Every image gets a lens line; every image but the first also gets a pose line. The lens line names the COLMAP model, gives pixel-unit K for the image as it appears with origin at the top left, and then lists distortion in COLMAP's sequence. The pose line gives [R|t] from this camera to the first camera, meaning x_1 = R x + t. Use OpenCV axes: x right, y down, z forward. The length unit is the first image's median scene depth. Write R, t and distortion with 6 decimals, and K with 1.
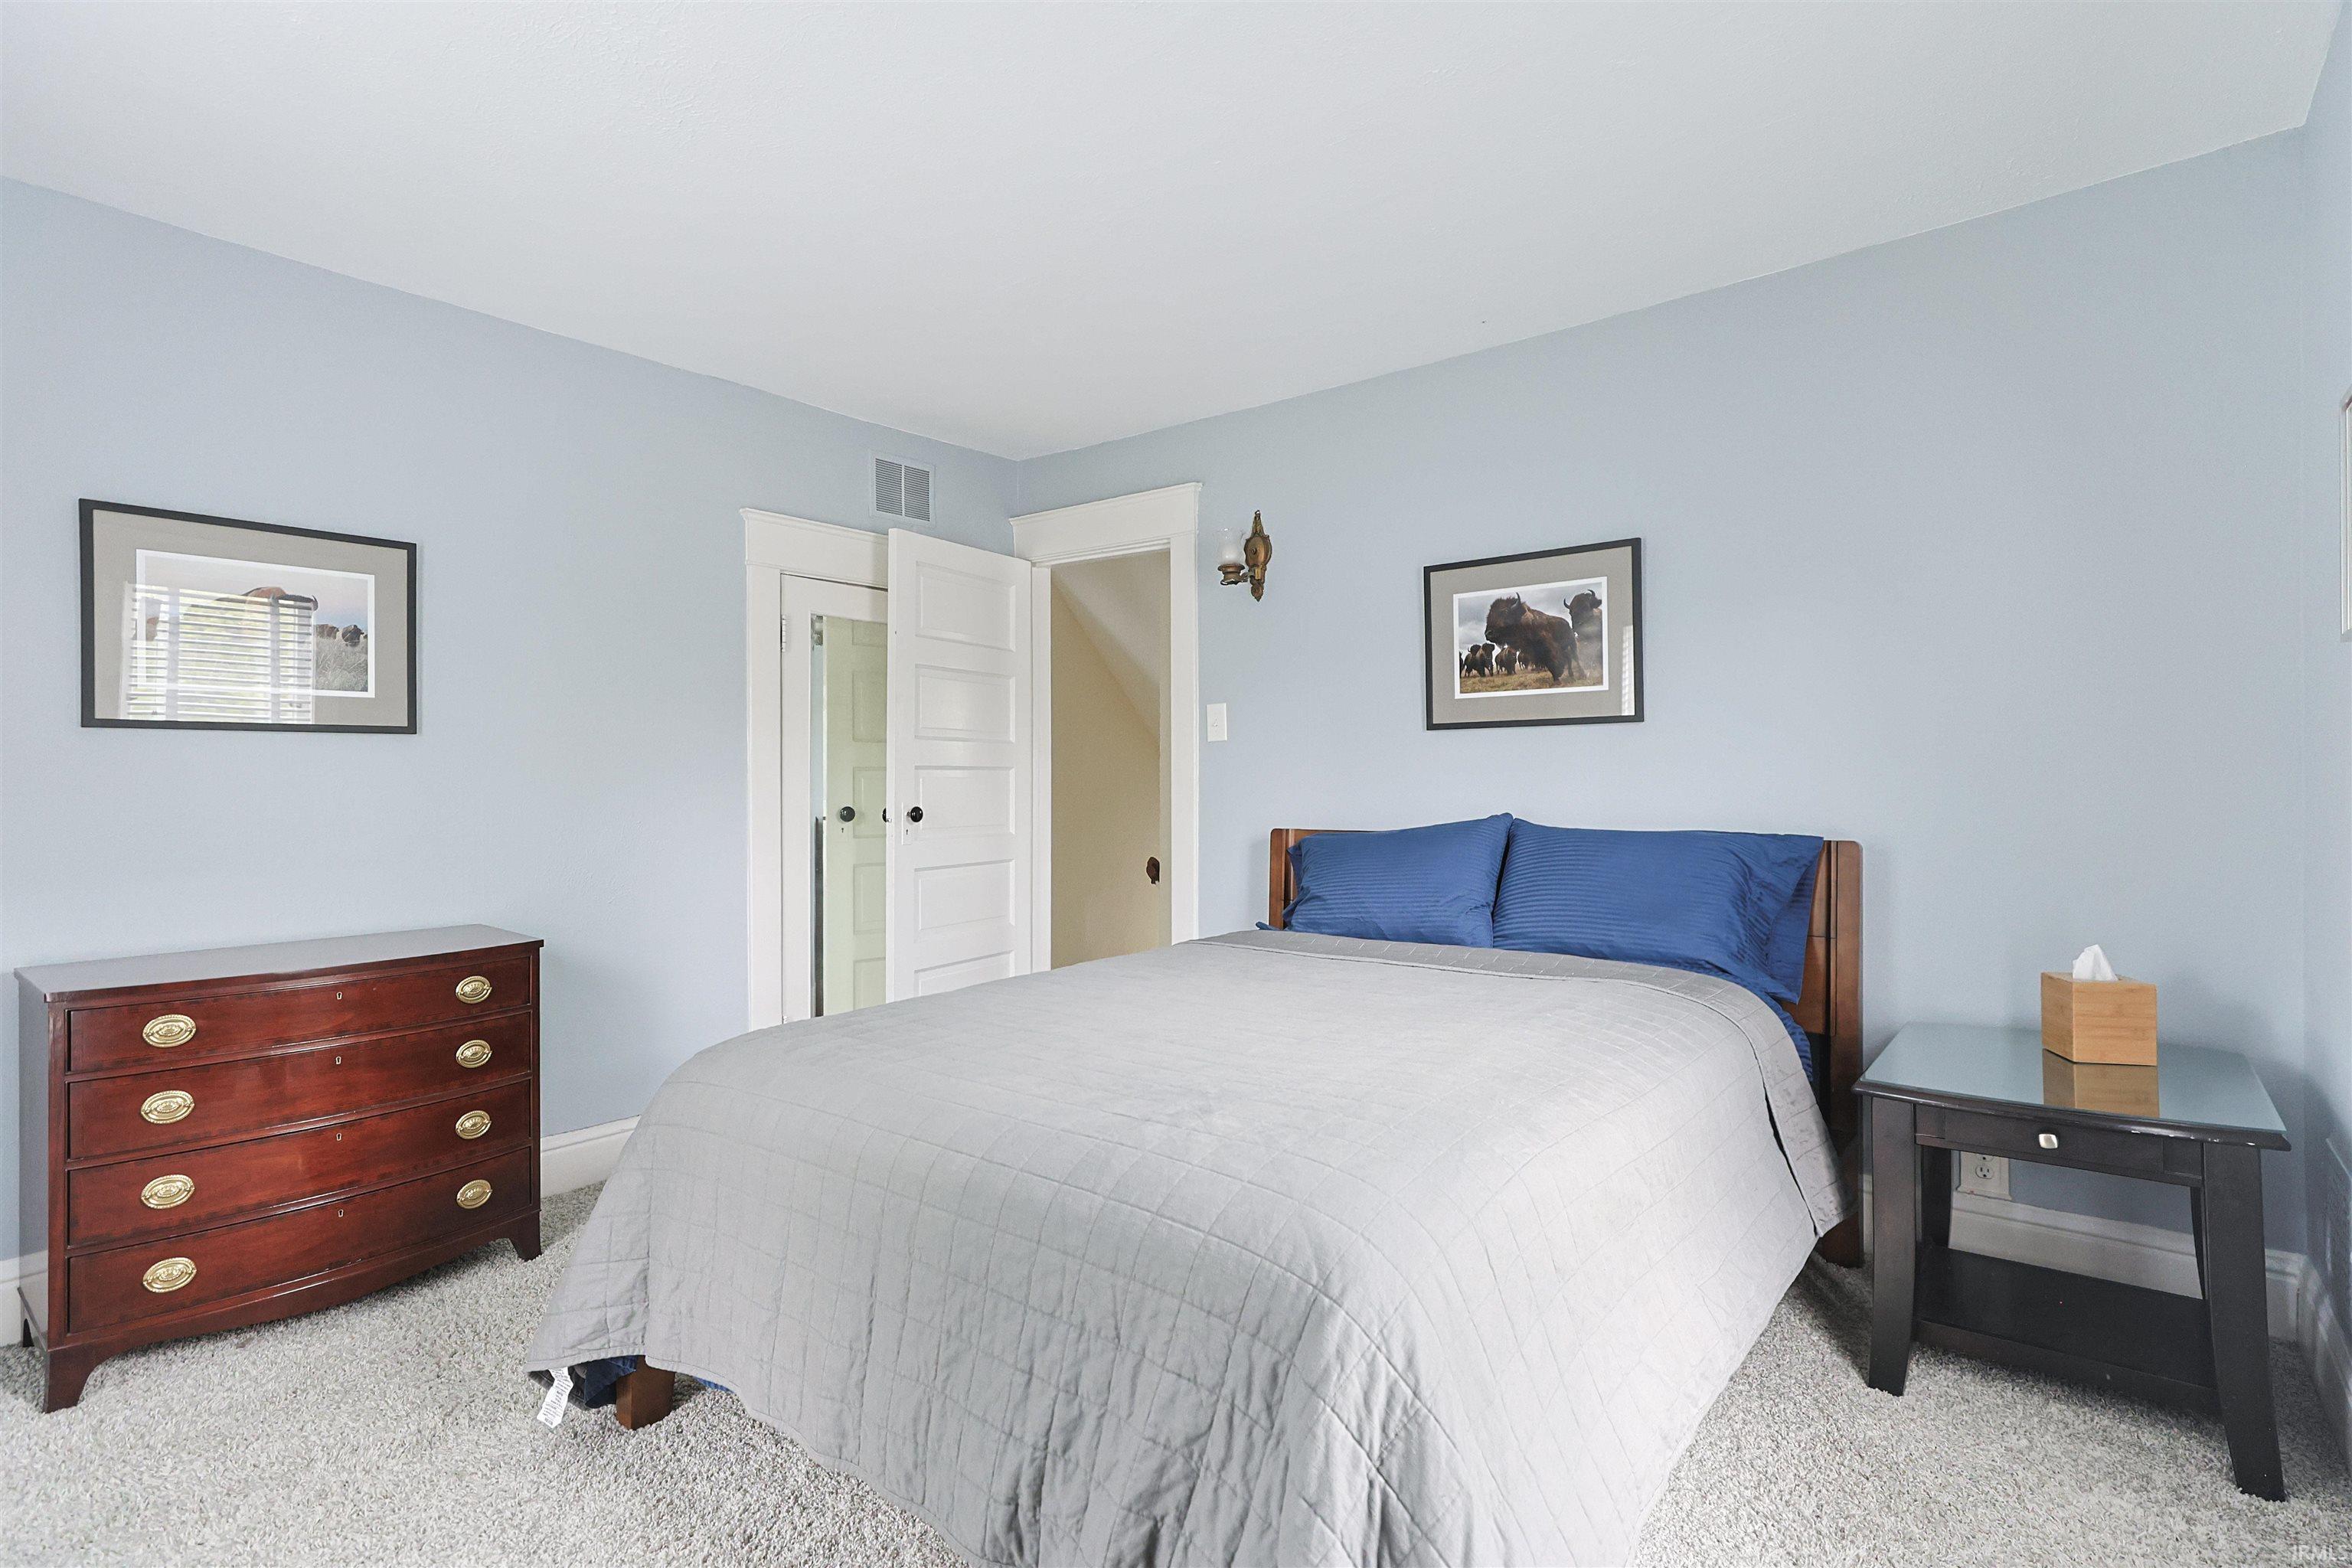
lens RADIAL K [[1142.3, 0, 1174.2], [0, 1142.3, 780.0], [0, 0, 1]] dist [-0.025228, 0.012545]
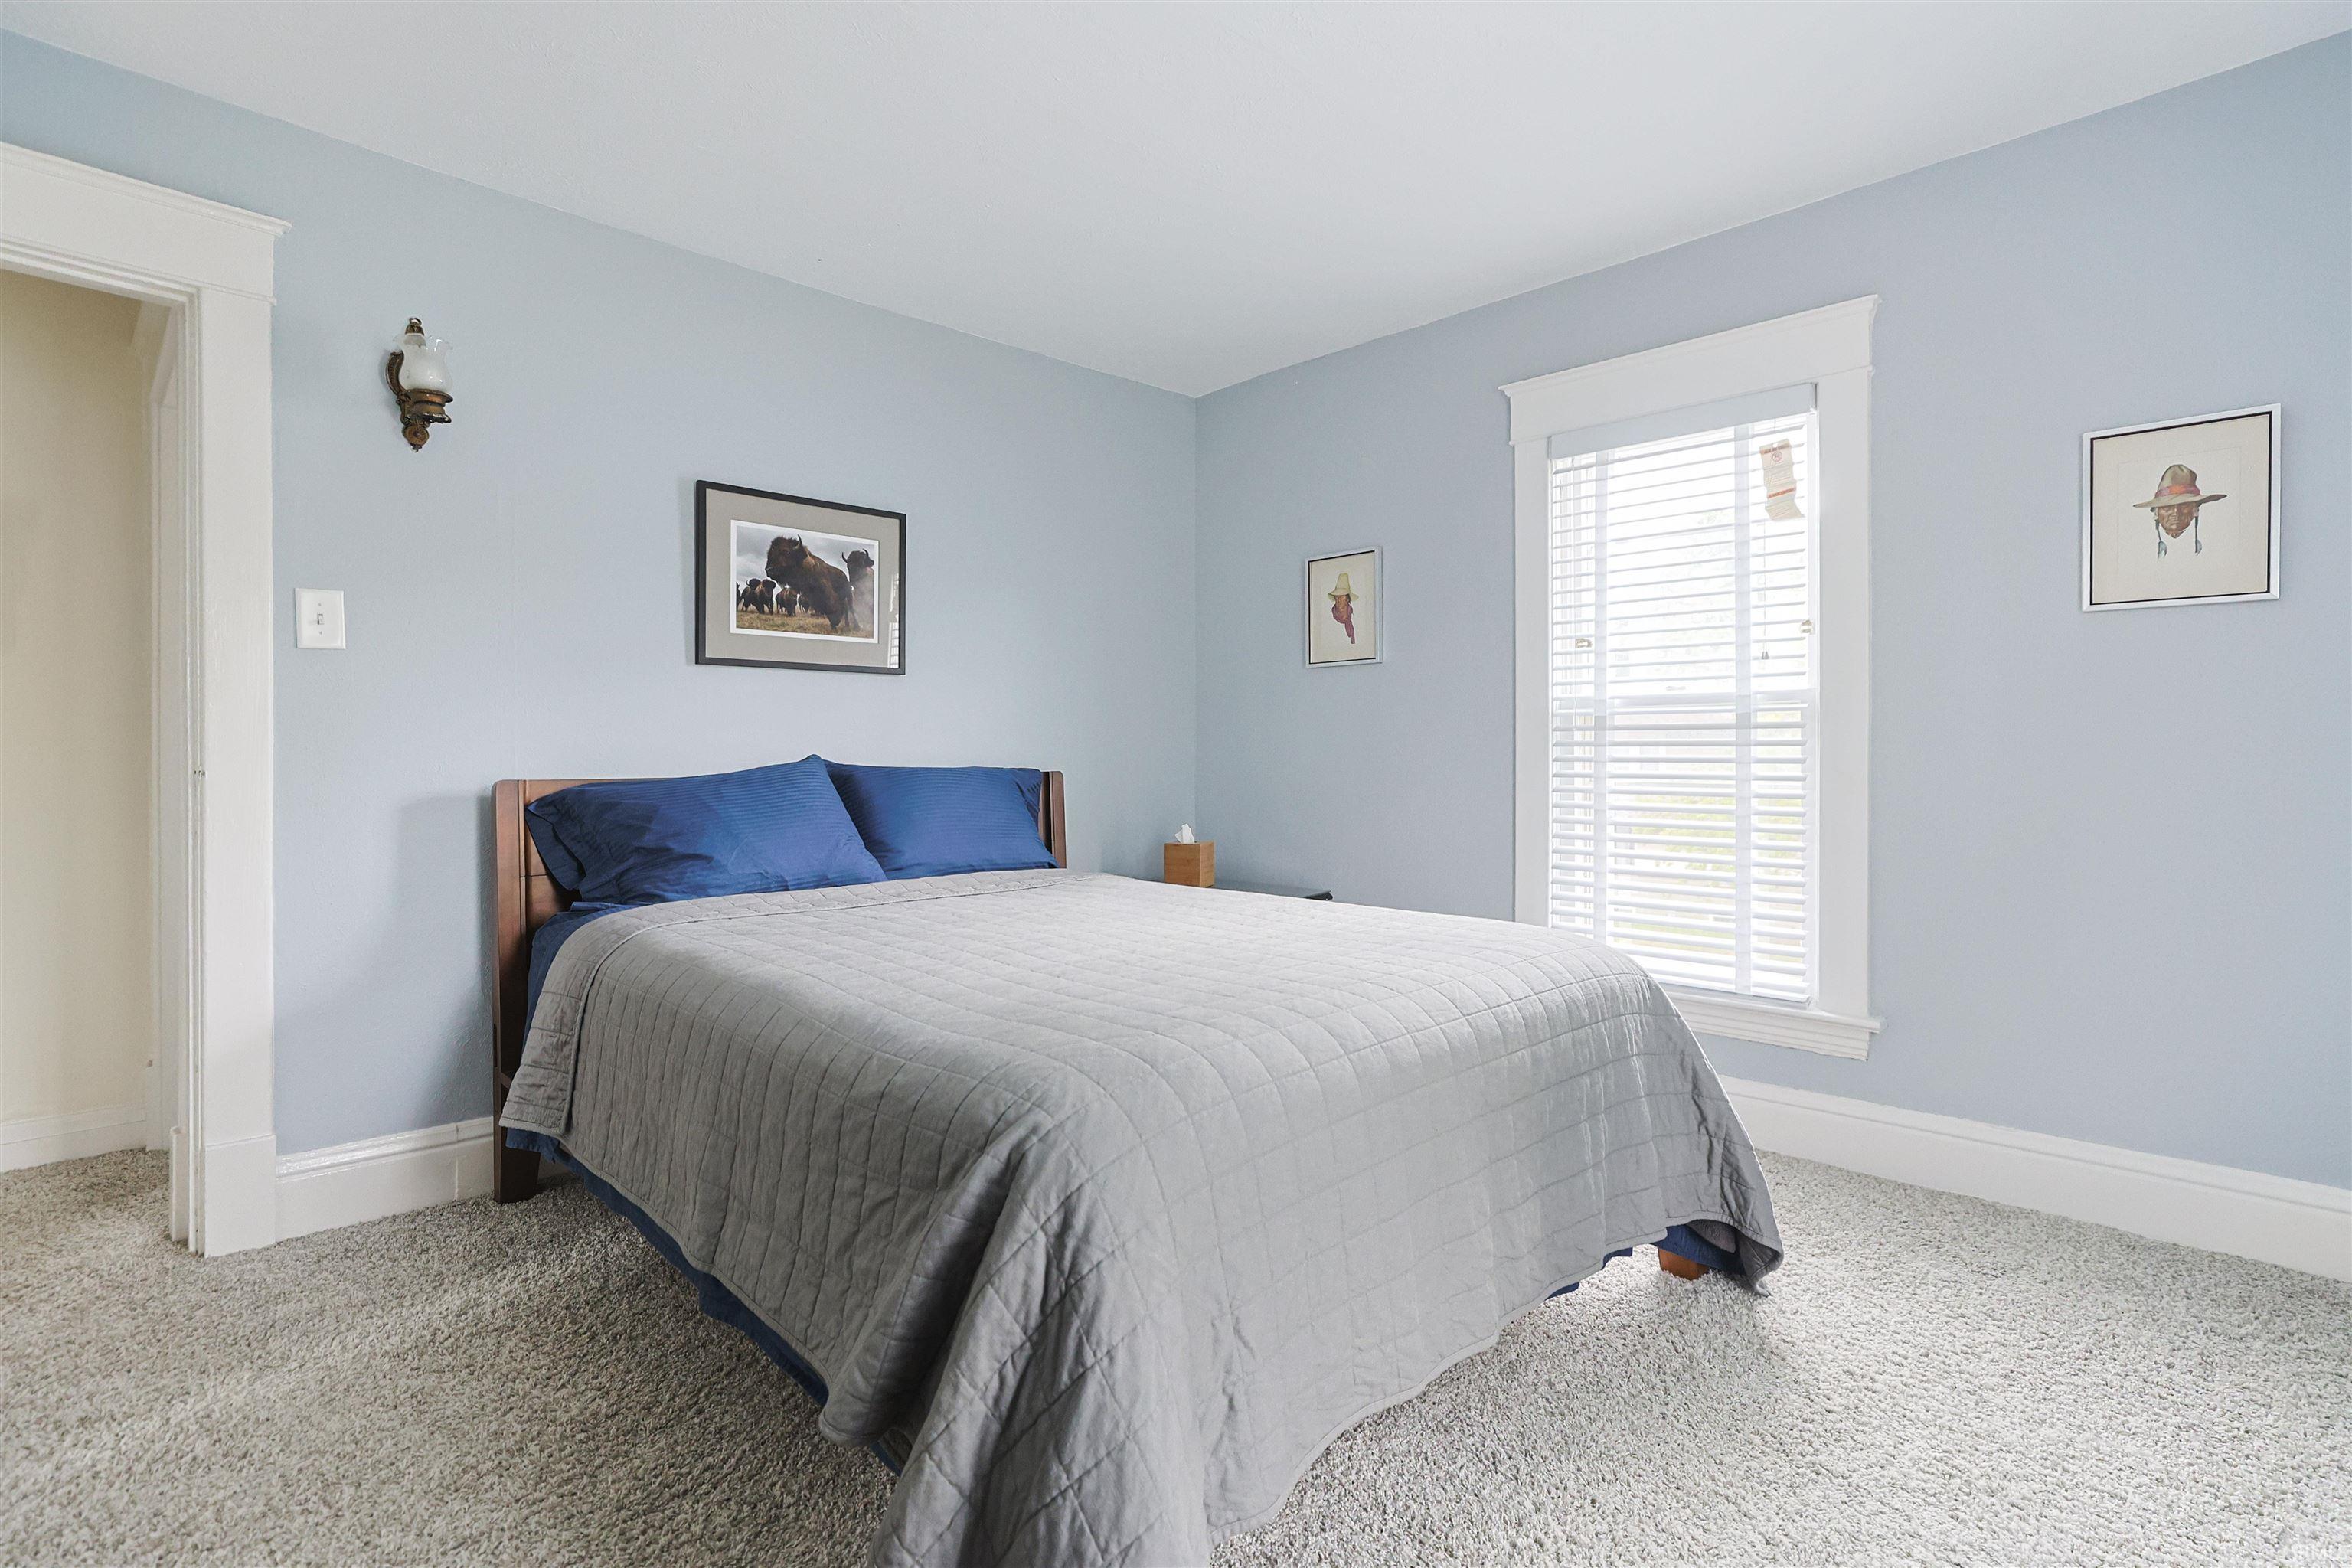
lens RADIAL K [[1142.3, 0, 1163.2], [0, 1142.3, 775.6], [0, 0, 1]] dist [-0.025228, 0.012545]
pose [[0.102272, -0.020789, 0.994539, -0.663025], [-0.013345, 0.999663, 0.022268, 0.020331], [-0.994667, -0.015549, 0.101960, 0.574676]]
